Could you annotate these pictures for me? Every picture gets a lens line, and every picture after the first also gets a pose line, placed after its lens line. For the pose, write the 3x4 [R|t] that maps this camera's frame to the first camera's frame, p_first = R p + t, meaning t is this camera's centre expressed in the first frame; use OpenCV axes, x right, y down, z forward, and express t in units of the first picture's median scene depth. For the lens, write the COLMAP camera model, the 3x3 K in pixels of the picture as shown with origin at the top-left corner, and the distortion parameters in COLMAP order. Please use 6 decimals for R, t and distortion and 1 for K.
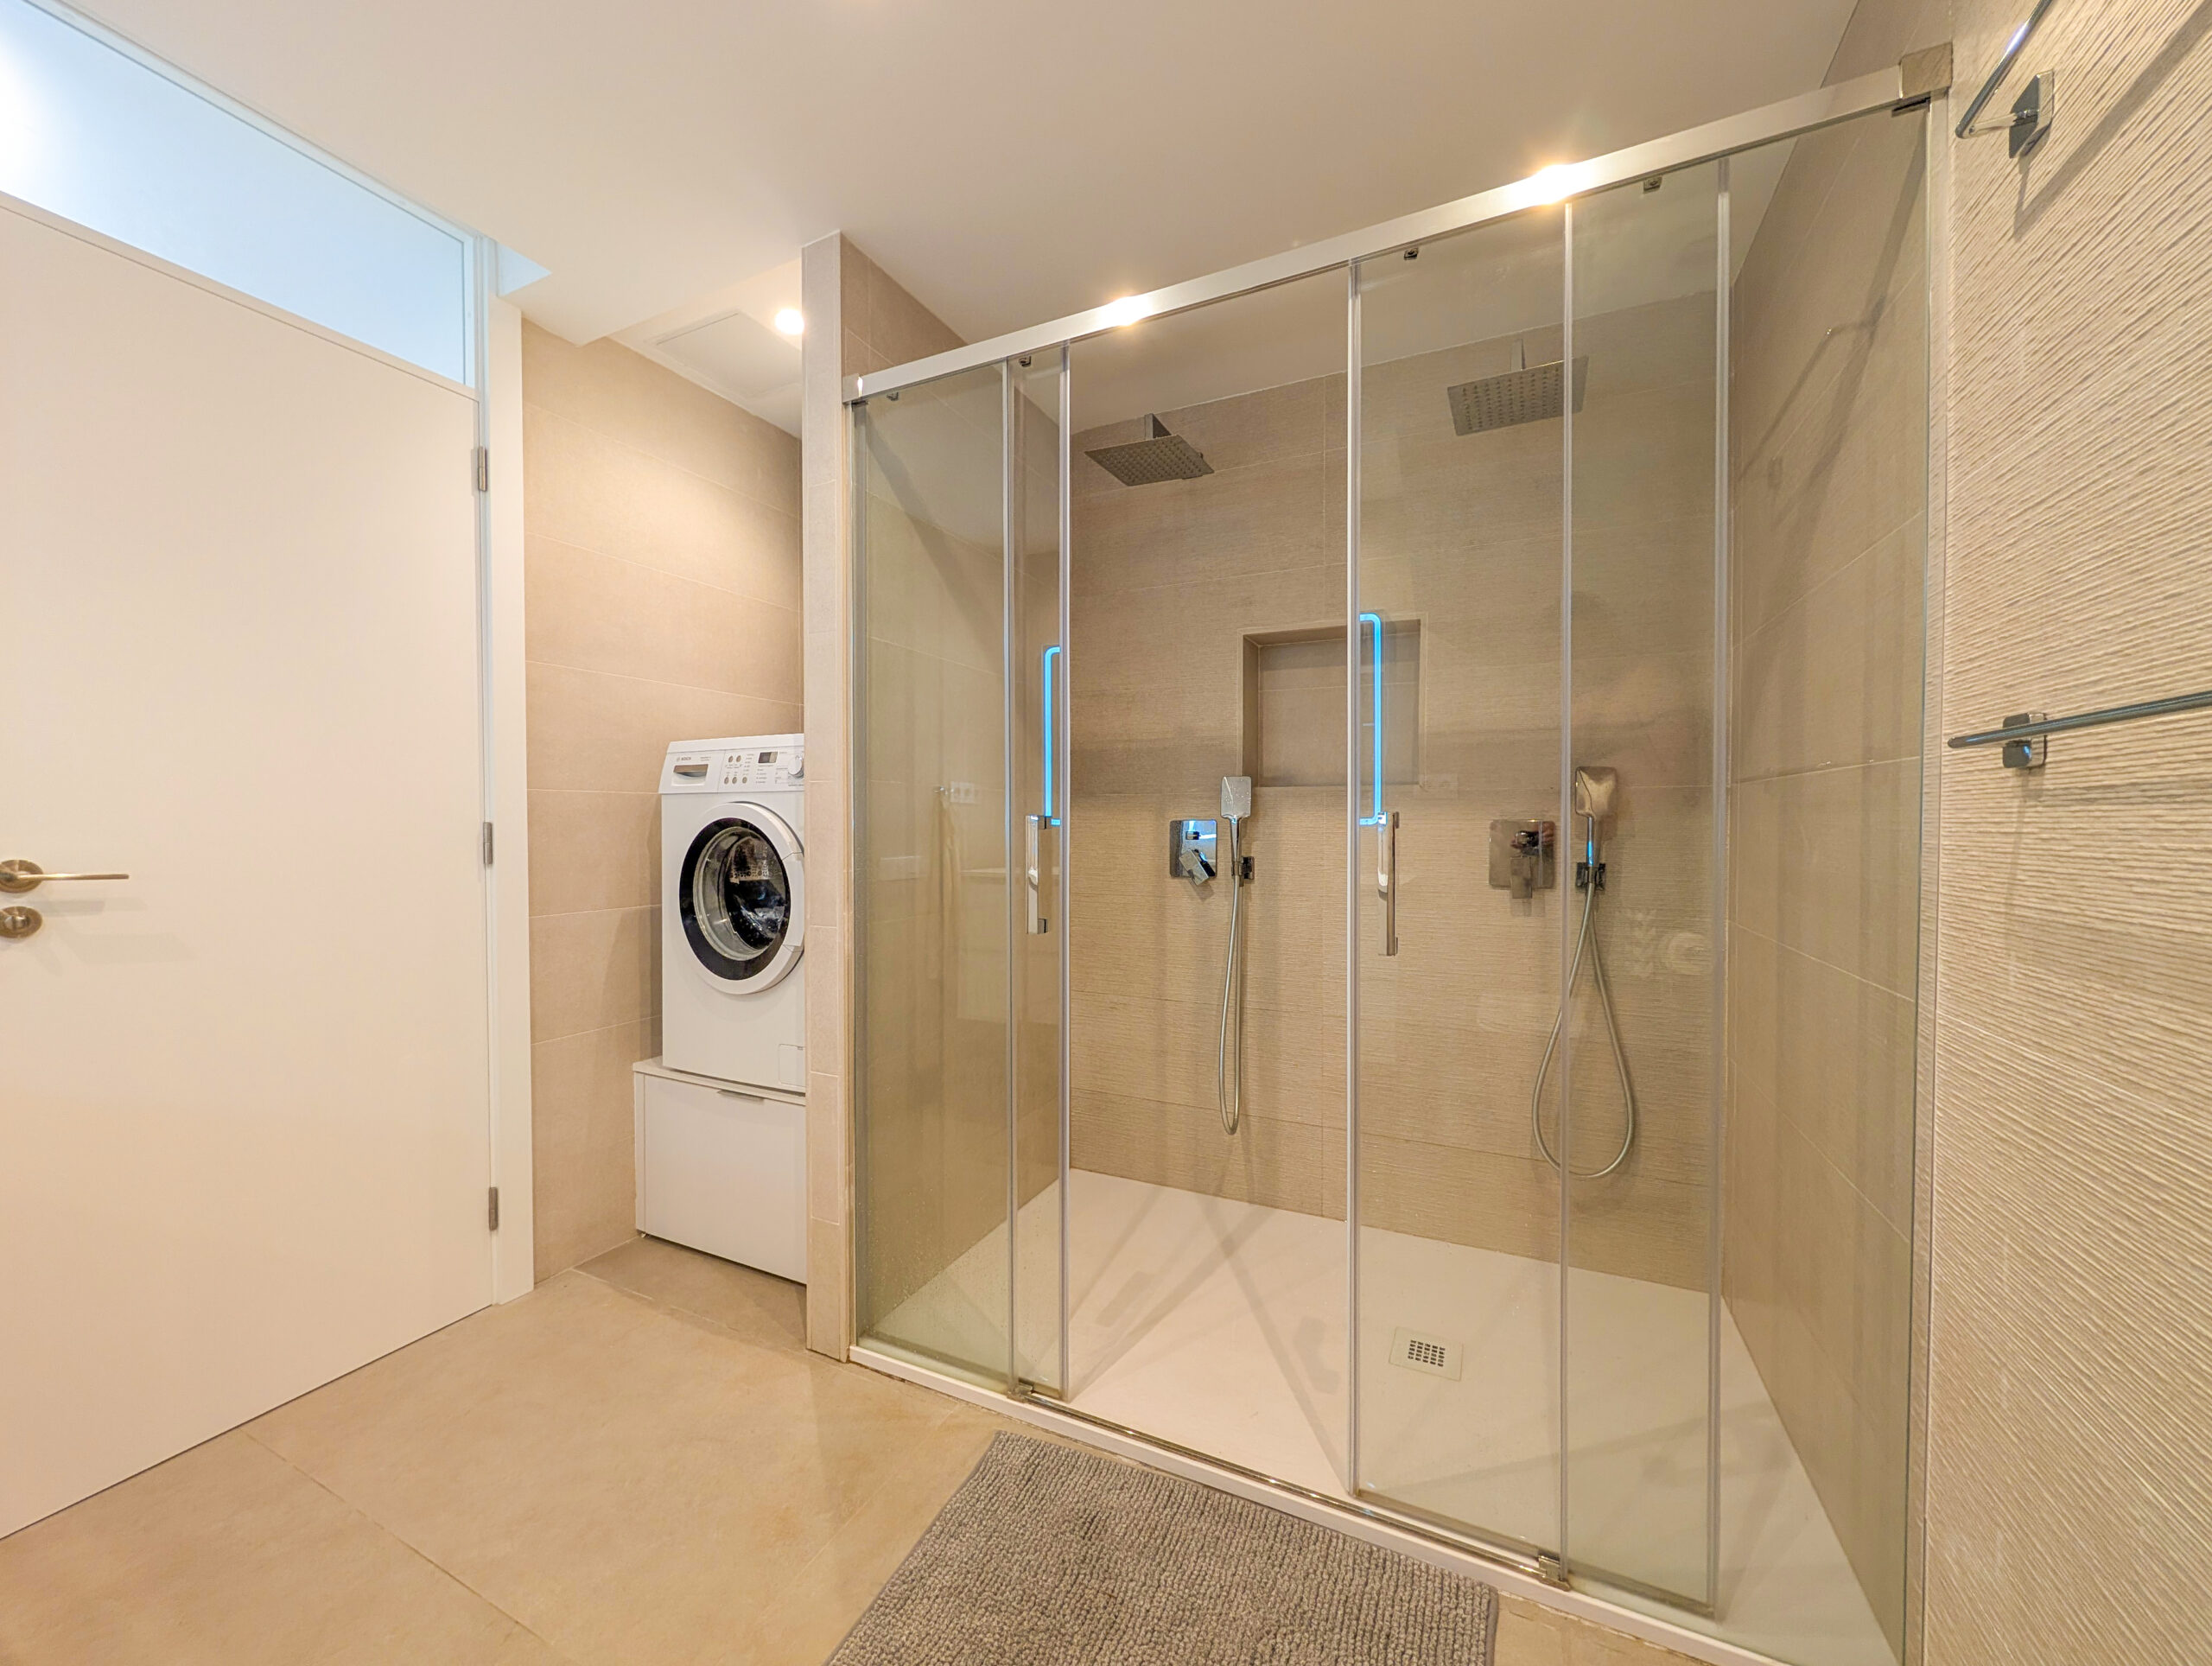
lens RADIAL K [[829.4, 0, 1106.0], [0, 829.4, 833.0], [0, 0, 1]] dist [0.000497, 0.000064]
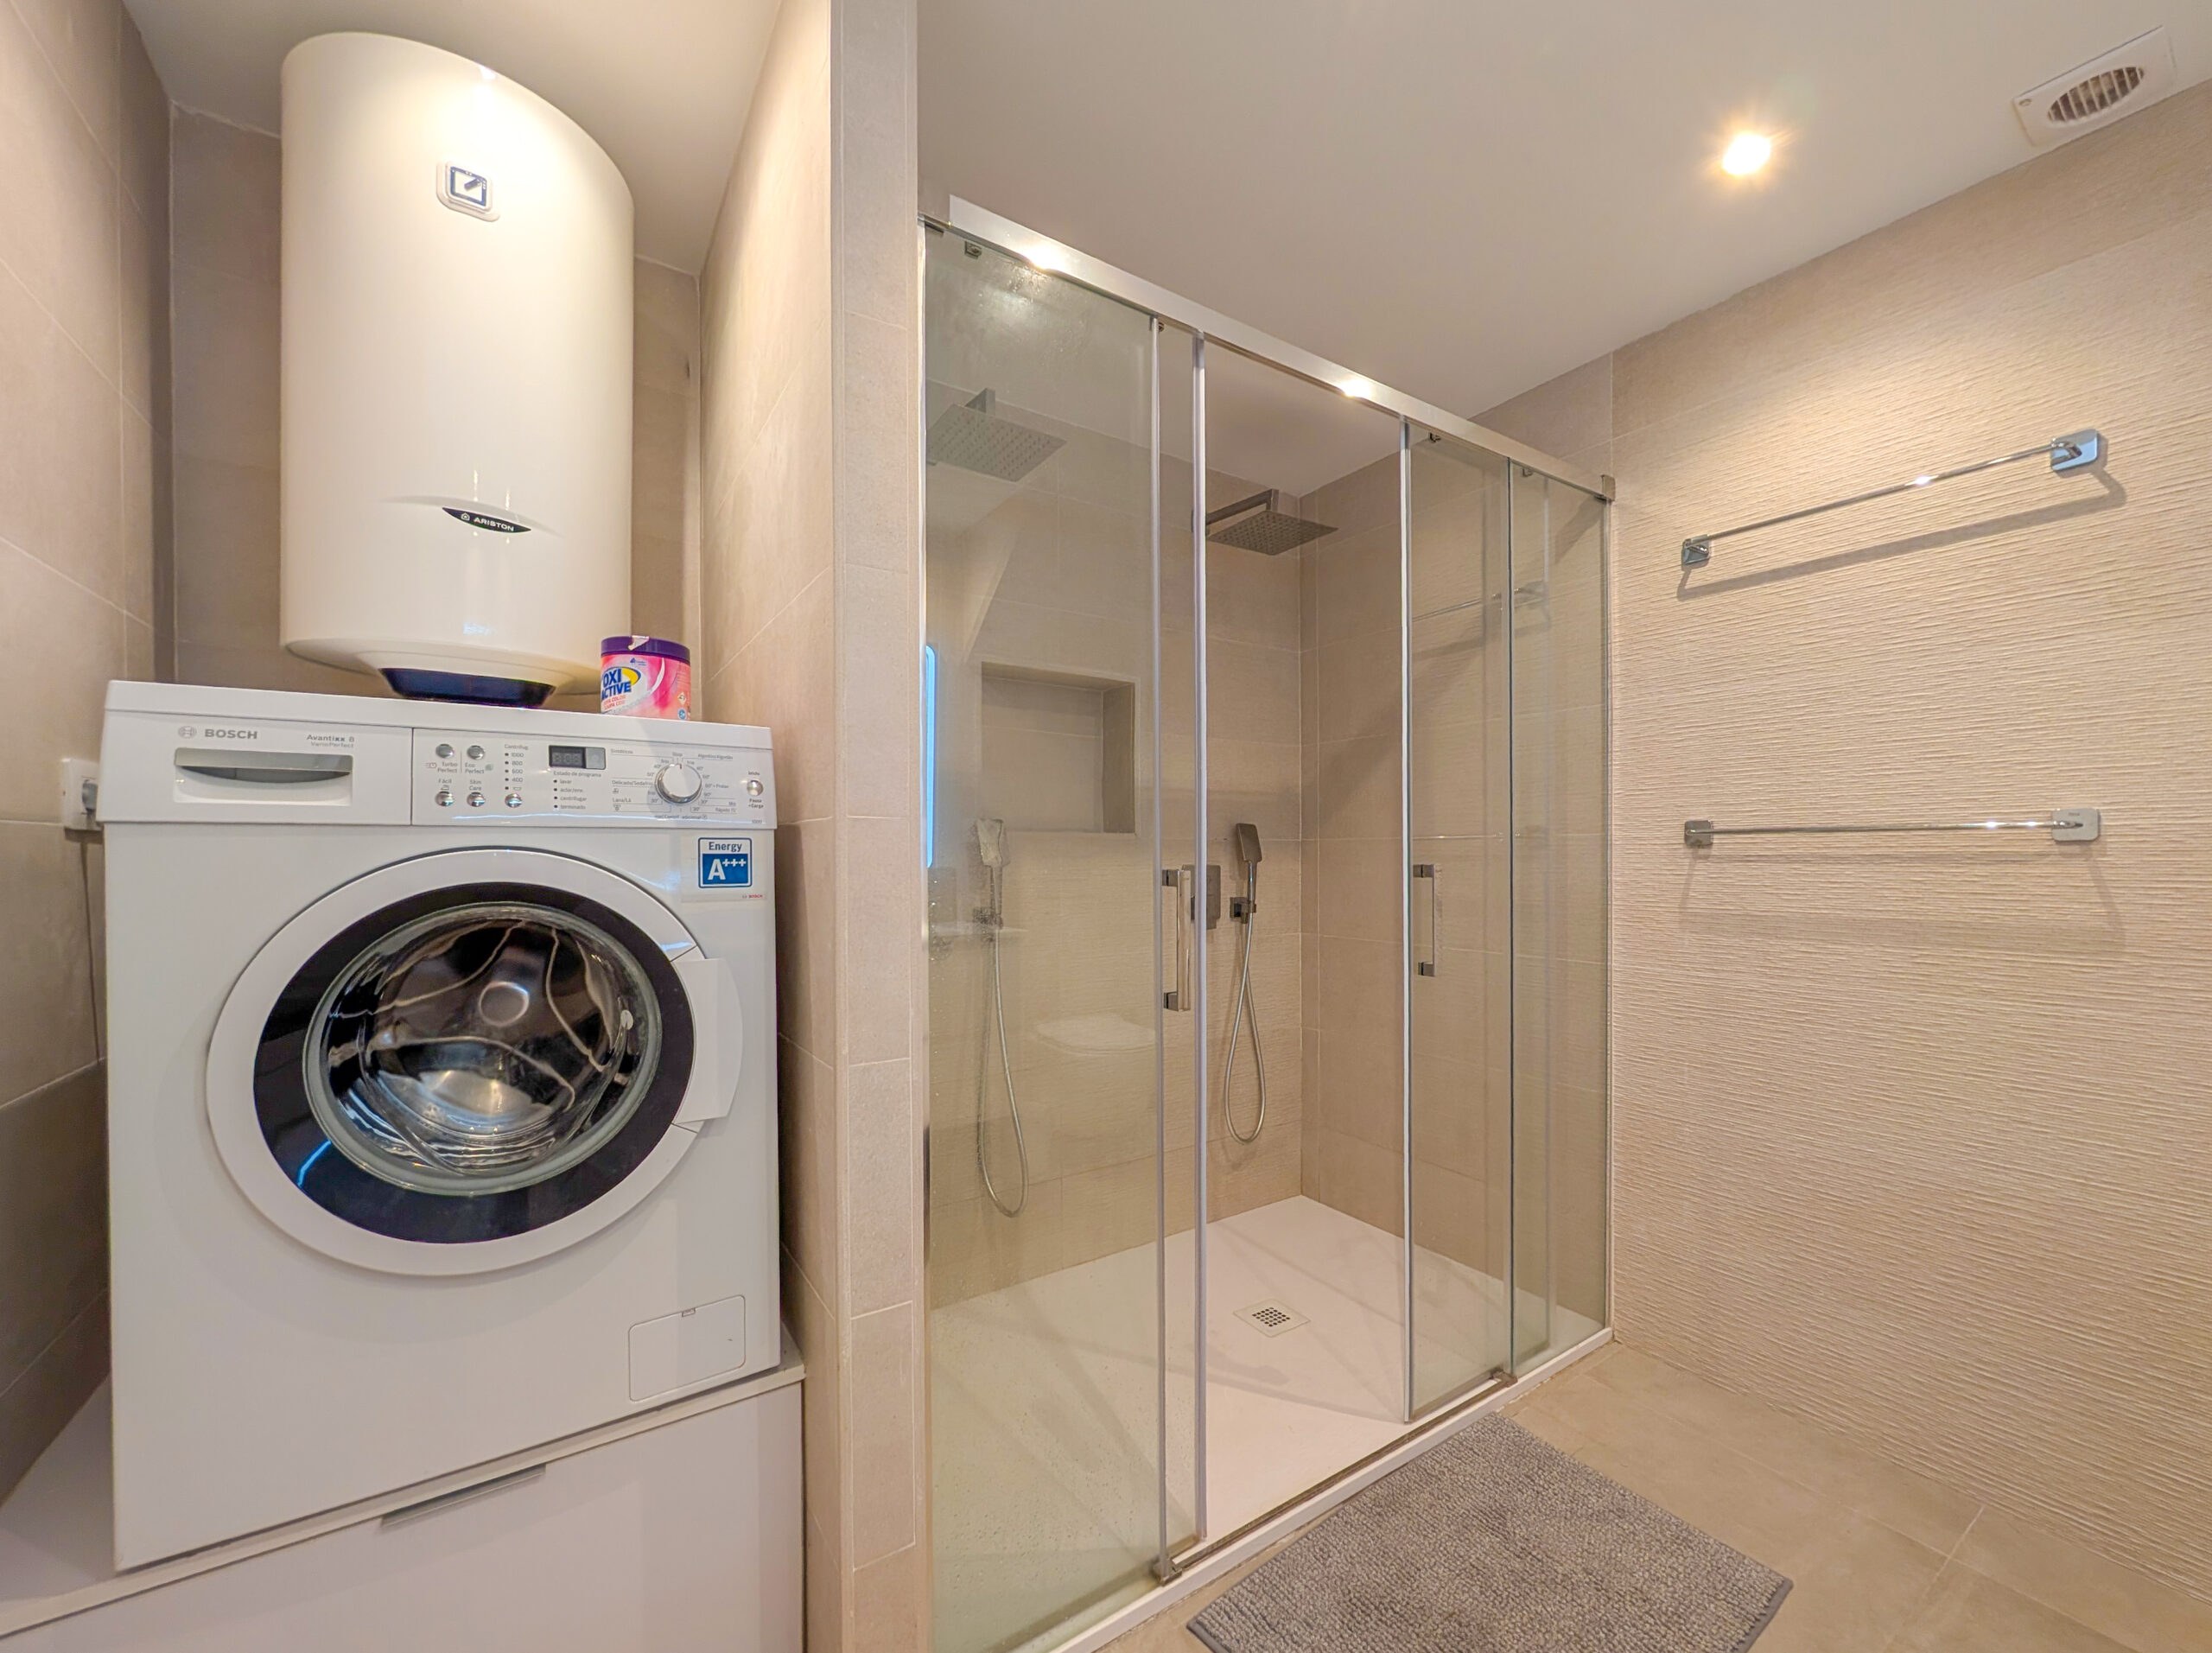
lens RADIAL K [[885.1, 0, 1110.2], [0, 885.1, 860.5], [0, 0, 1]] dist [0.000144, 0.000464]
pose [[0.515510, -0.008051, 0.856846, -0.702496], [0.015468, 0.999880, 0.000089, -0.025449], [-0.856744, 0.013207, 0.515573, 0.466173]]
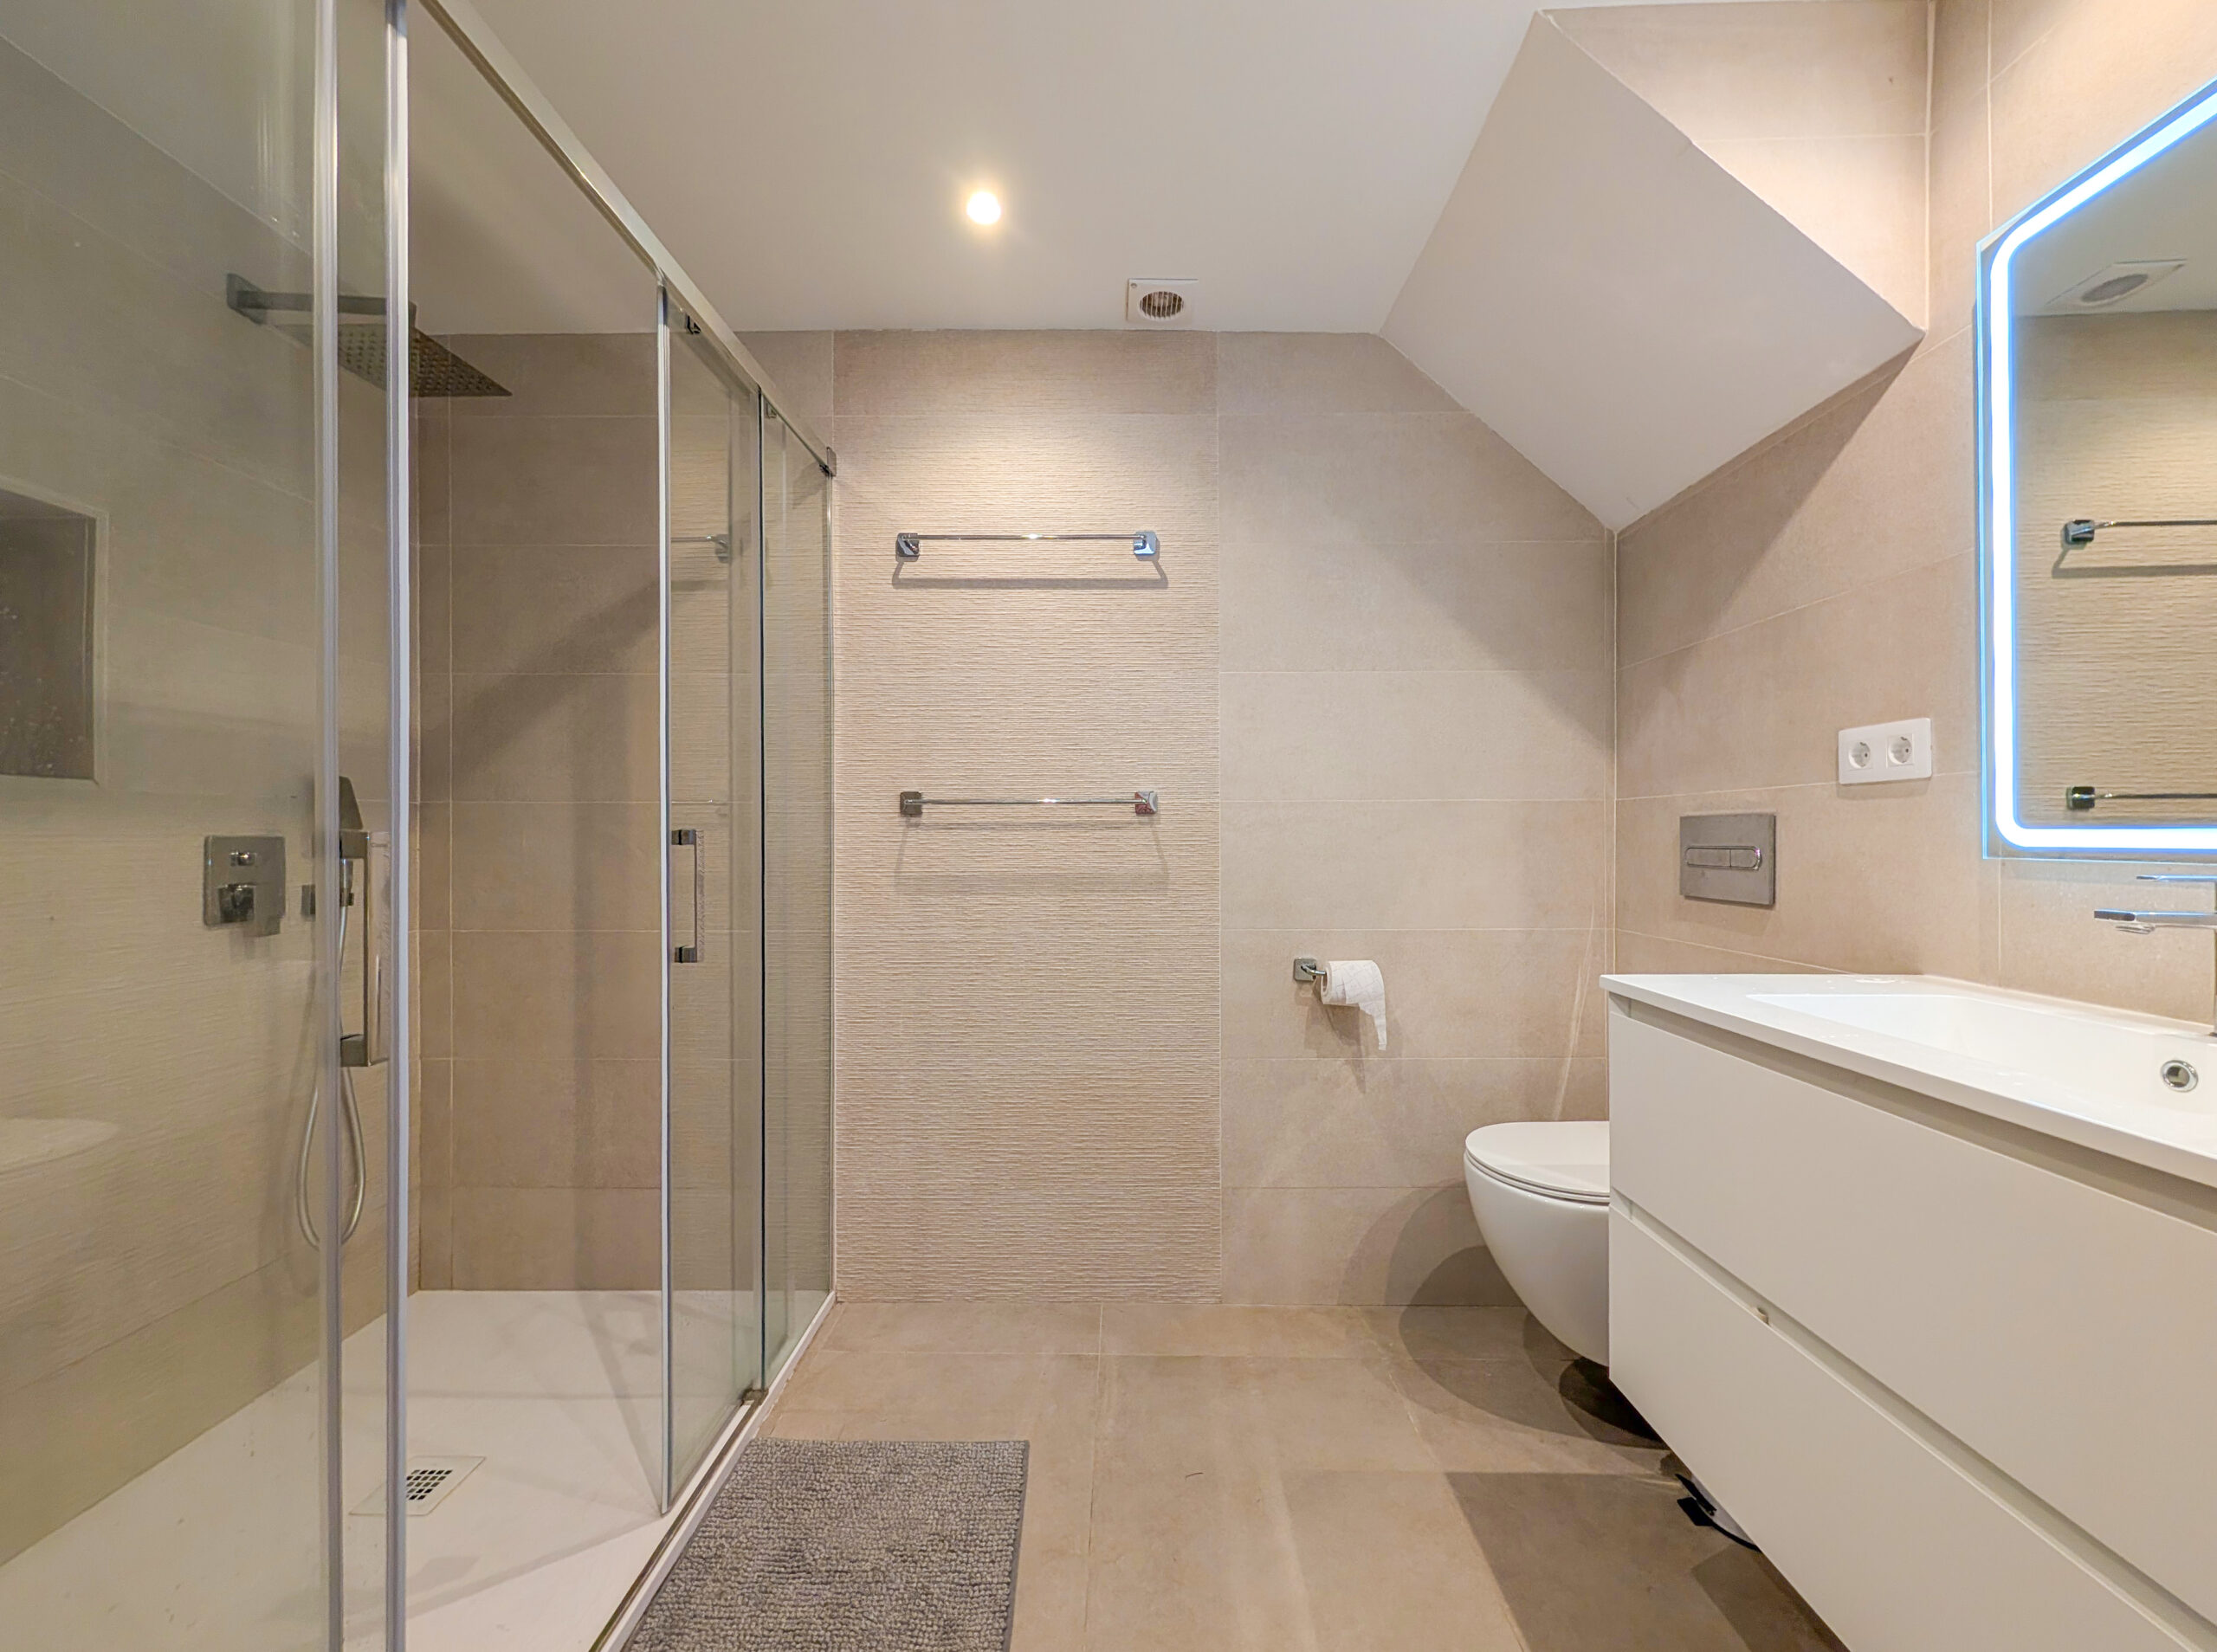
lens RADIAL K [[882.9, 0, 1112.1], [0, 882.9, 830.4], [0, 0, 1]] dist [-0.000881, -0.000068]
pose [[-0.419535, 0.001293, 0.907738, -0.602329], [0.013576, 0.999896, 0.004850, -0.014624], [-0.907637, 0.014358, -0.419509, 0.639051]]
